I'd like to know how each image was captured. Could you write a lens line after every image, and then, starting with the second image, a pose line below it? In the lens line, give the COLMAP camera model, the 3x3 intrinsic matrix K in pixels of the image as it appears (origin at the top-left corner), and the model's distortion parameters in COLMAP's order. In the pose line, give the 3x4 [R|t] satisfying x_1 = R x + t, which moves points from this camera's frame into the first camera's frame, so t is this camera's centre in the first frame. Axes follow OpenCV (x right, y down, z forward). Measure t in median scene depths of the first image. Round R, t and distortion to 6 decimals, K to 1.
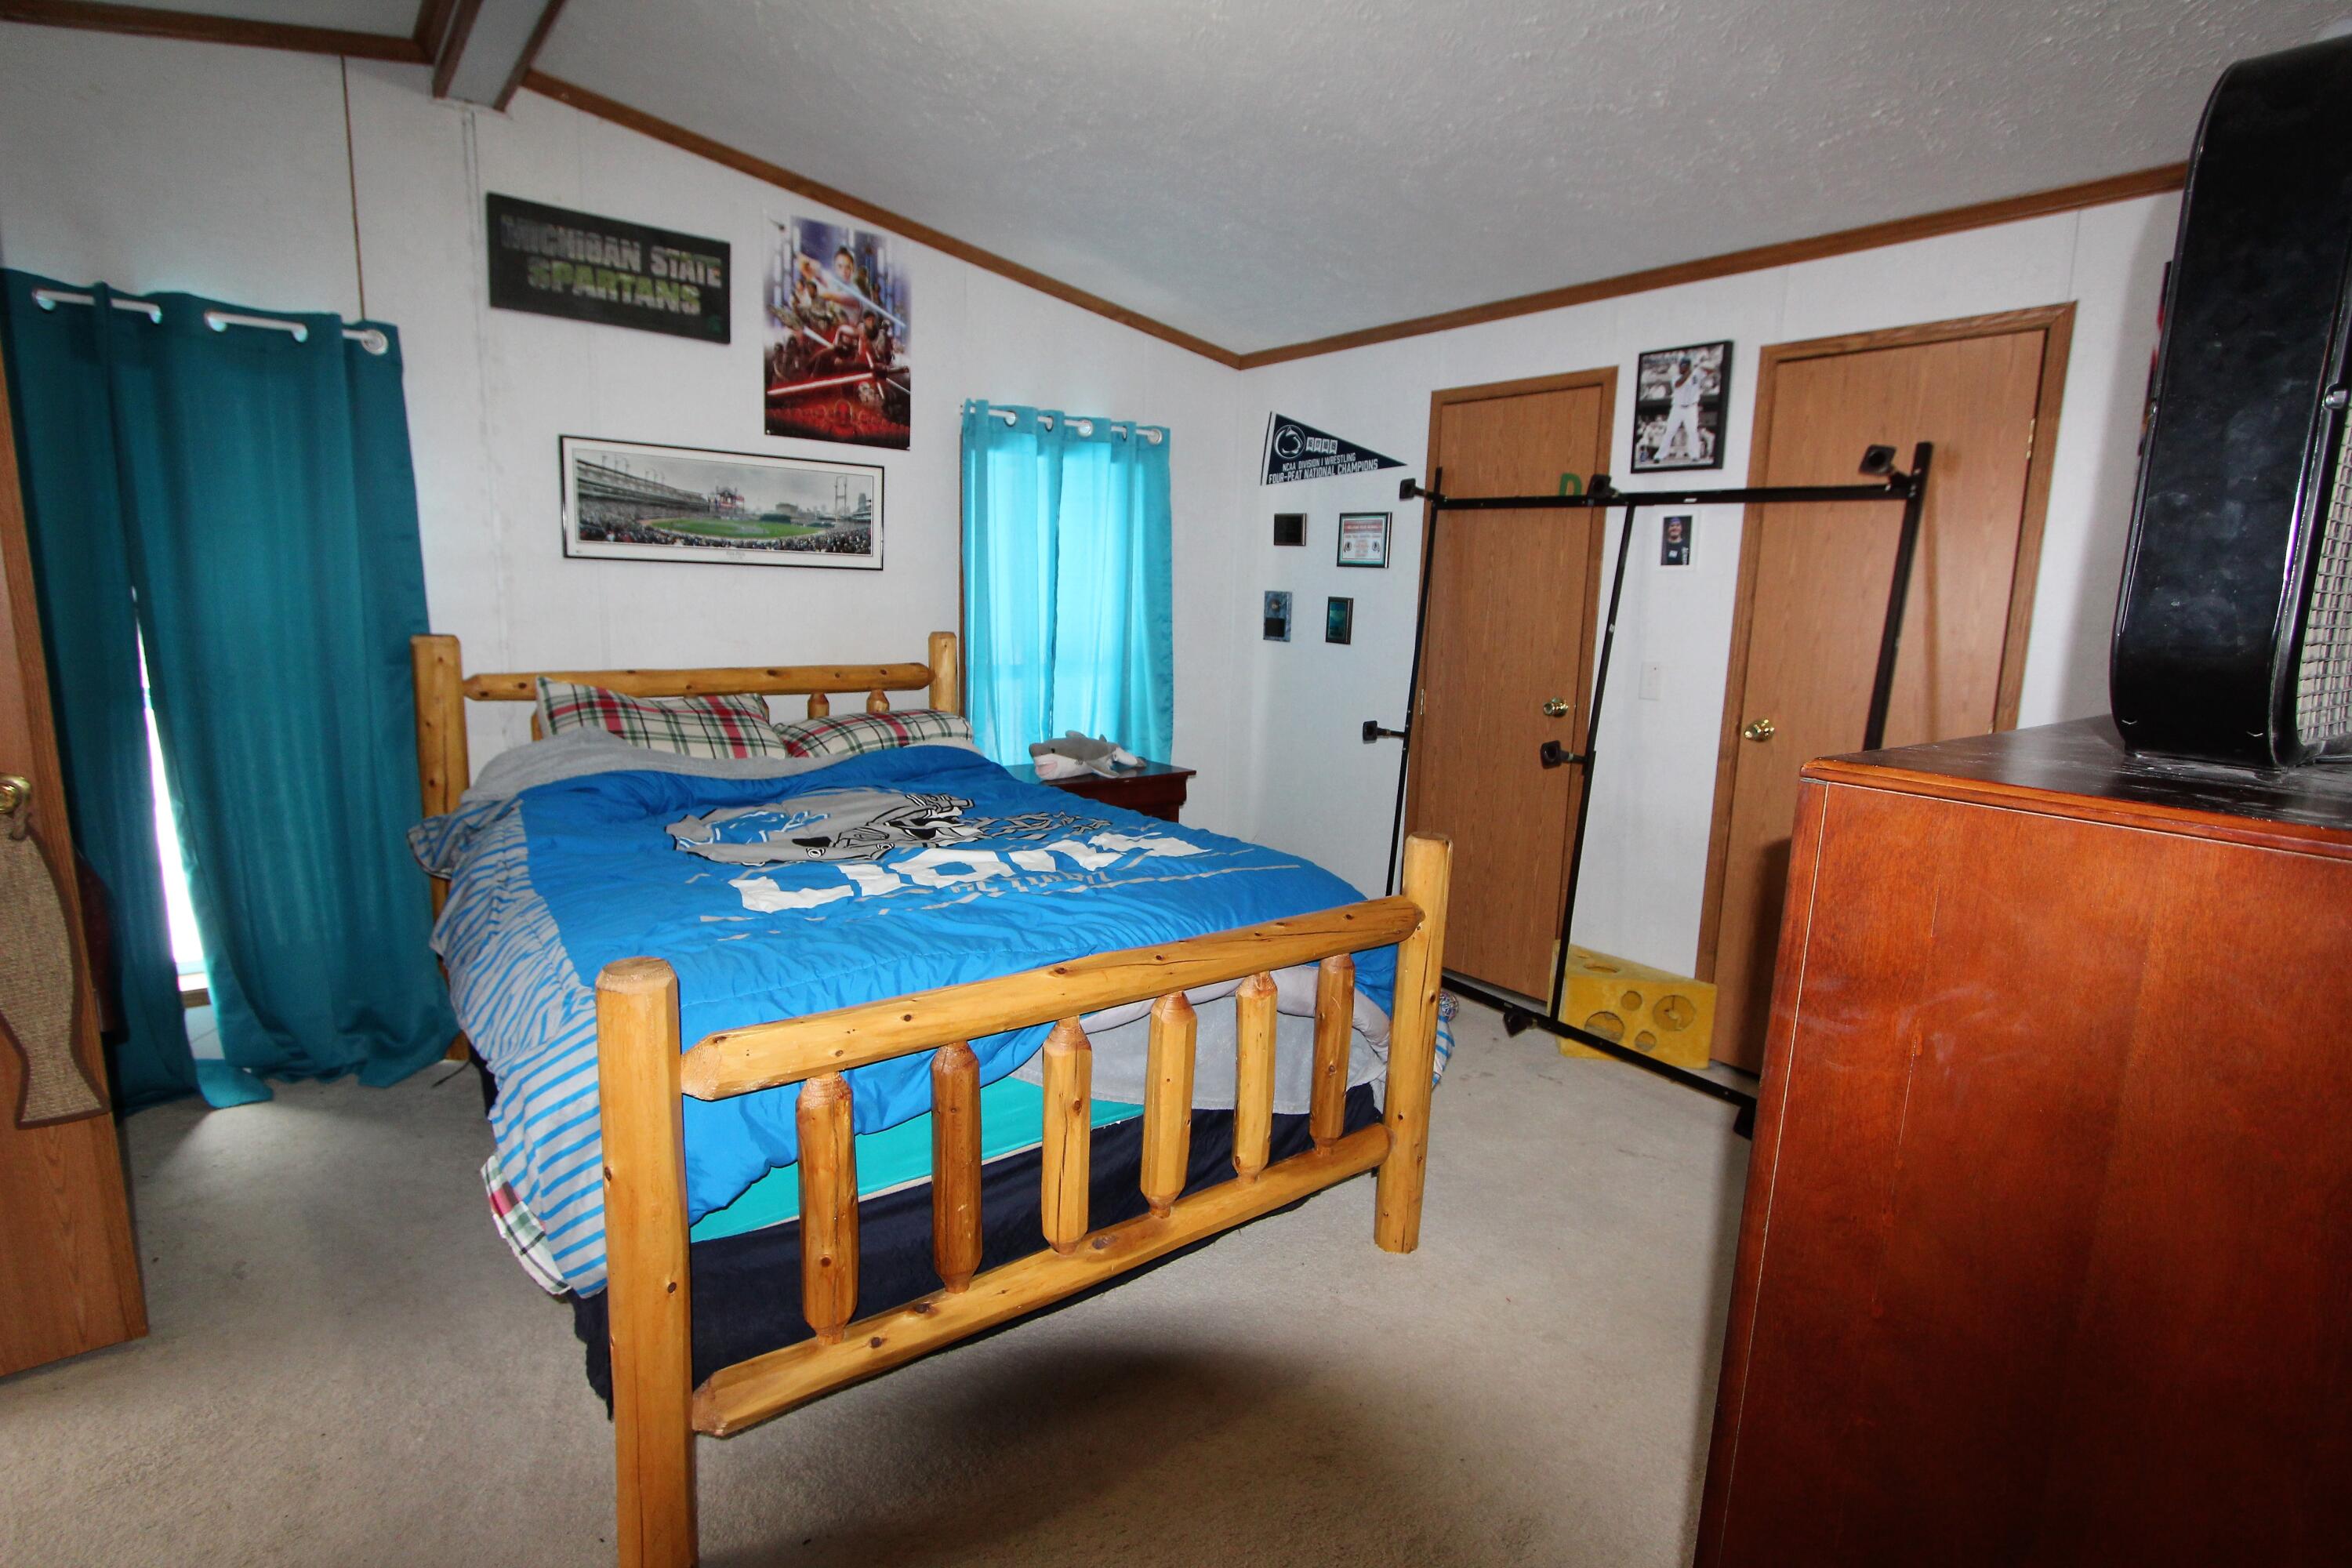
lens RADIAL K [[1152.0, 0, 1161.8], [0, 1152.0, 774.9], [0, 0, 1]] dist [-0.017681, 0.001817]
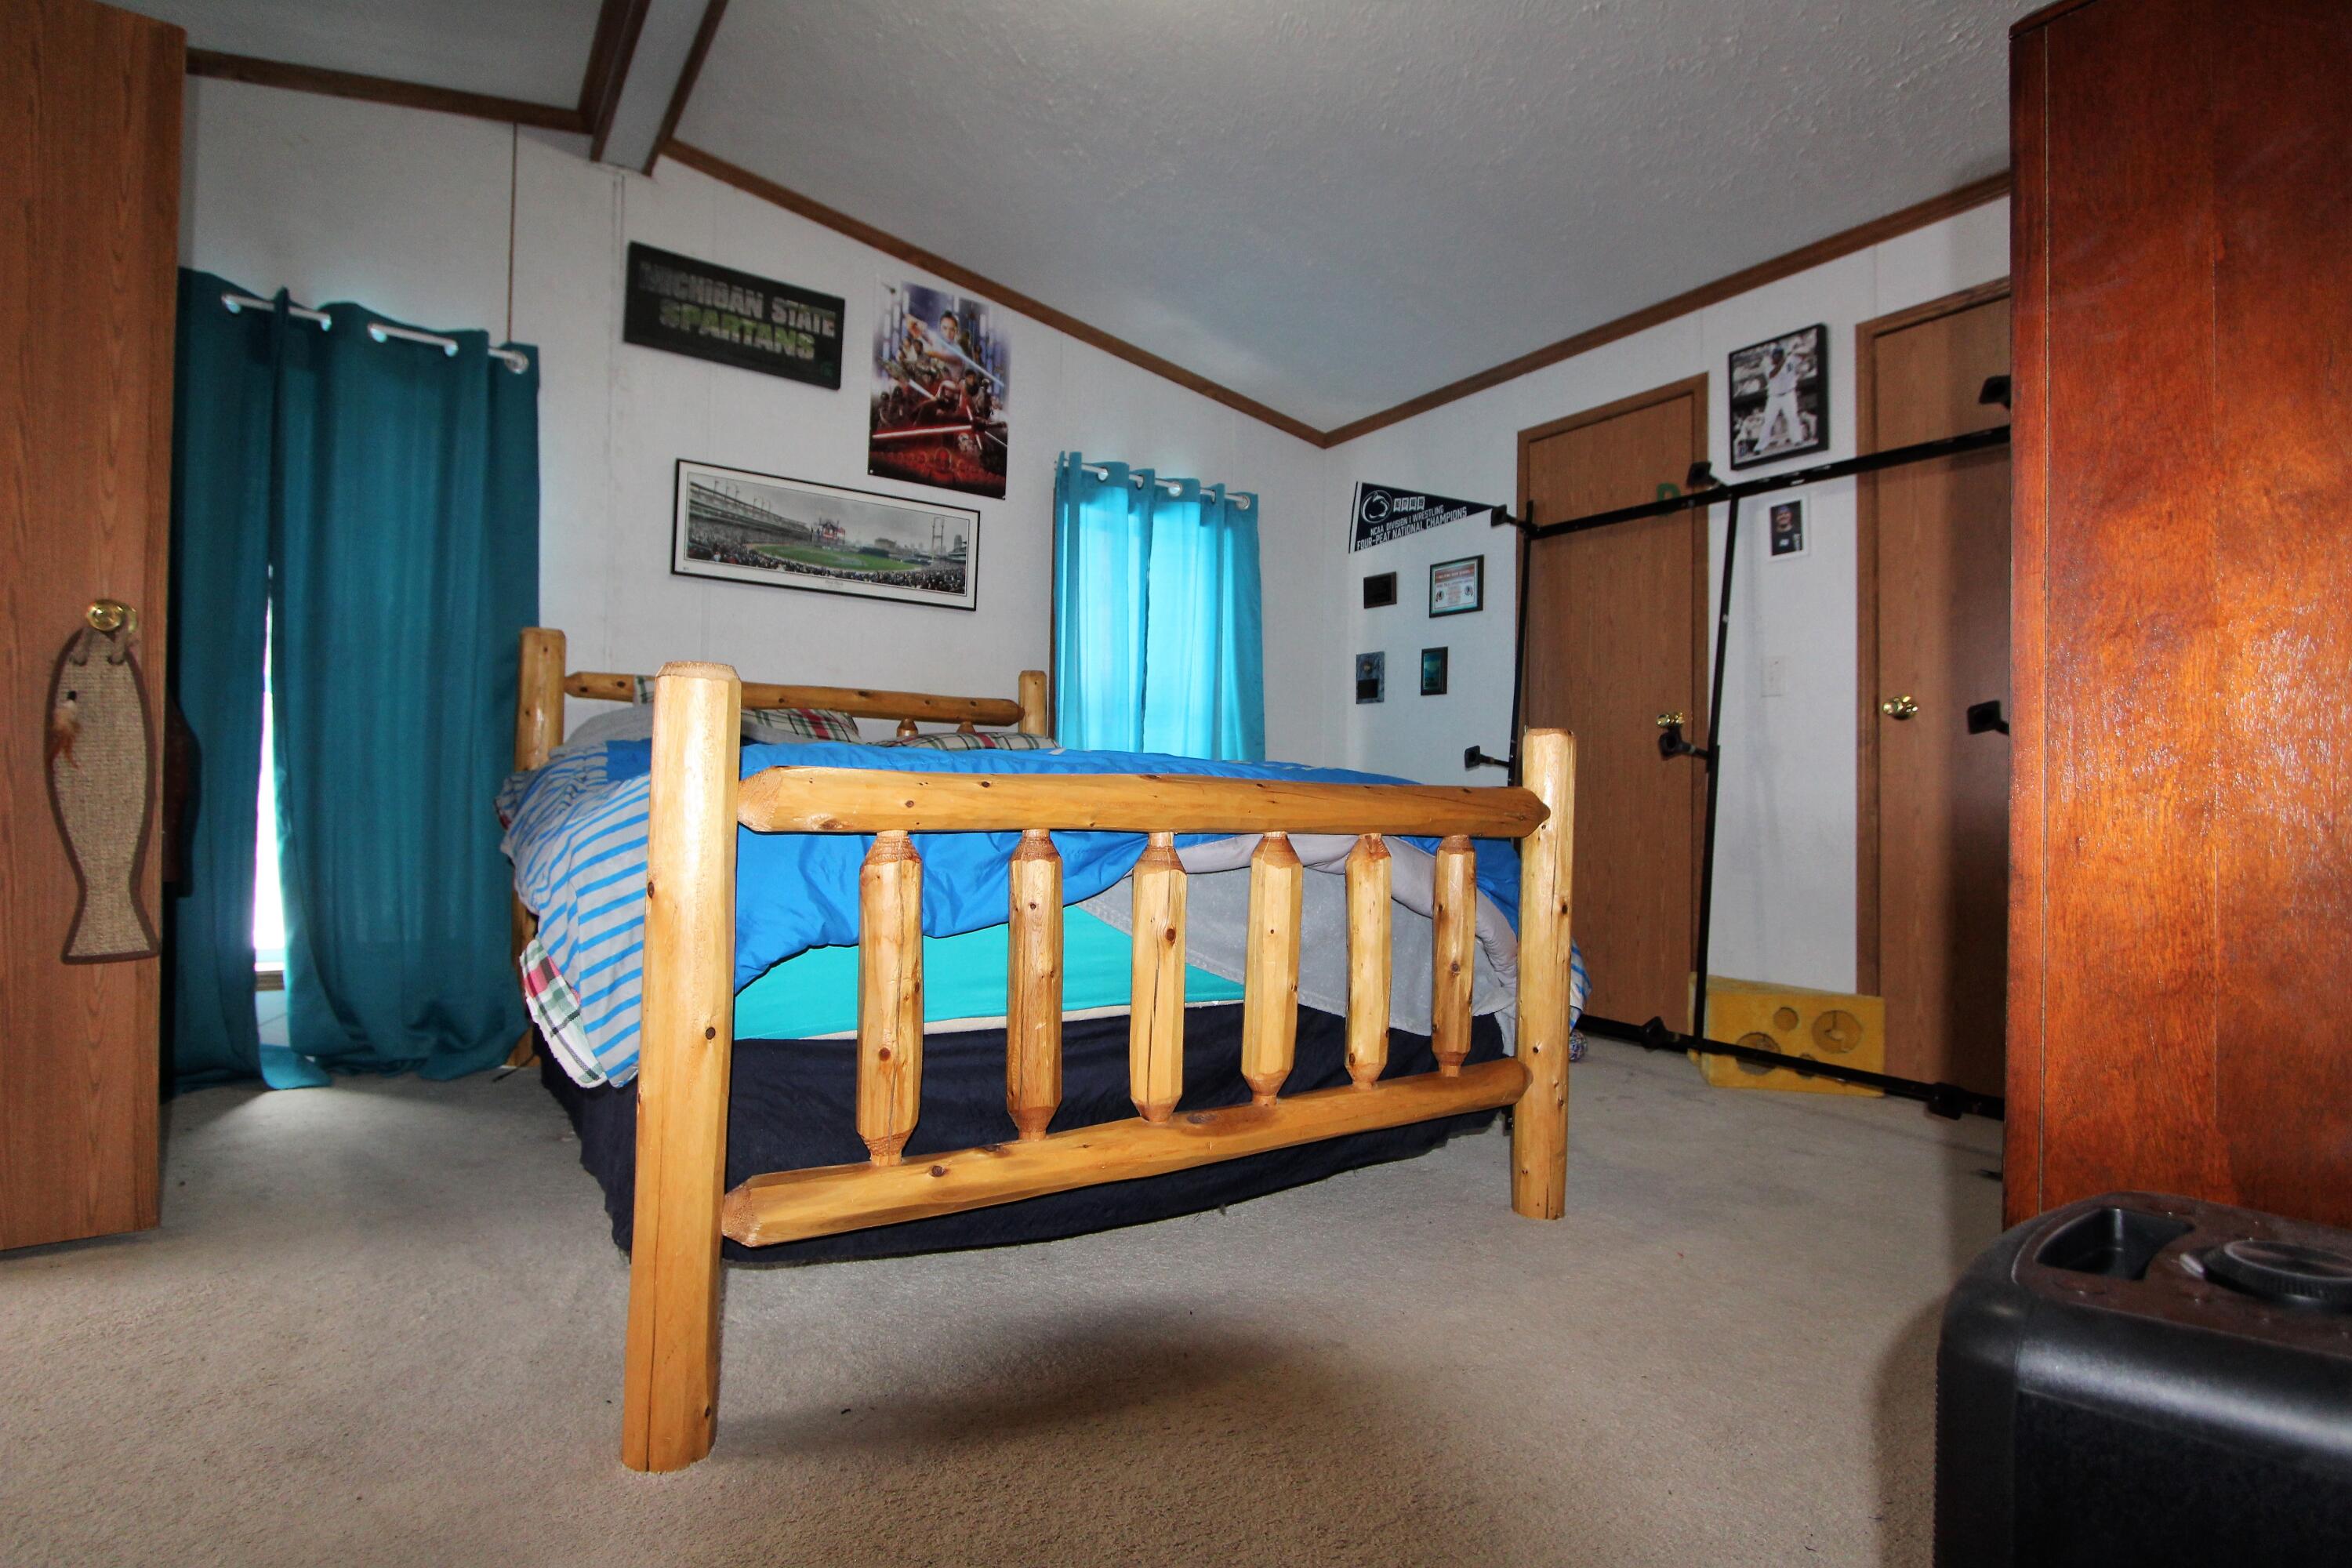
lens RADIAL K [[1152.0, 0, 1161.8], [0, 1152.0, 774.9], [0, 0, 1]] dist [-0.017681, 0.001817]
pose [[0.997124, -0.013106, -0.074640, -0.006735], [-0.001248, 0.981959, -0.189090, 0.191621], [0.075771, 0.188639, 0.979119, 0.058085]]
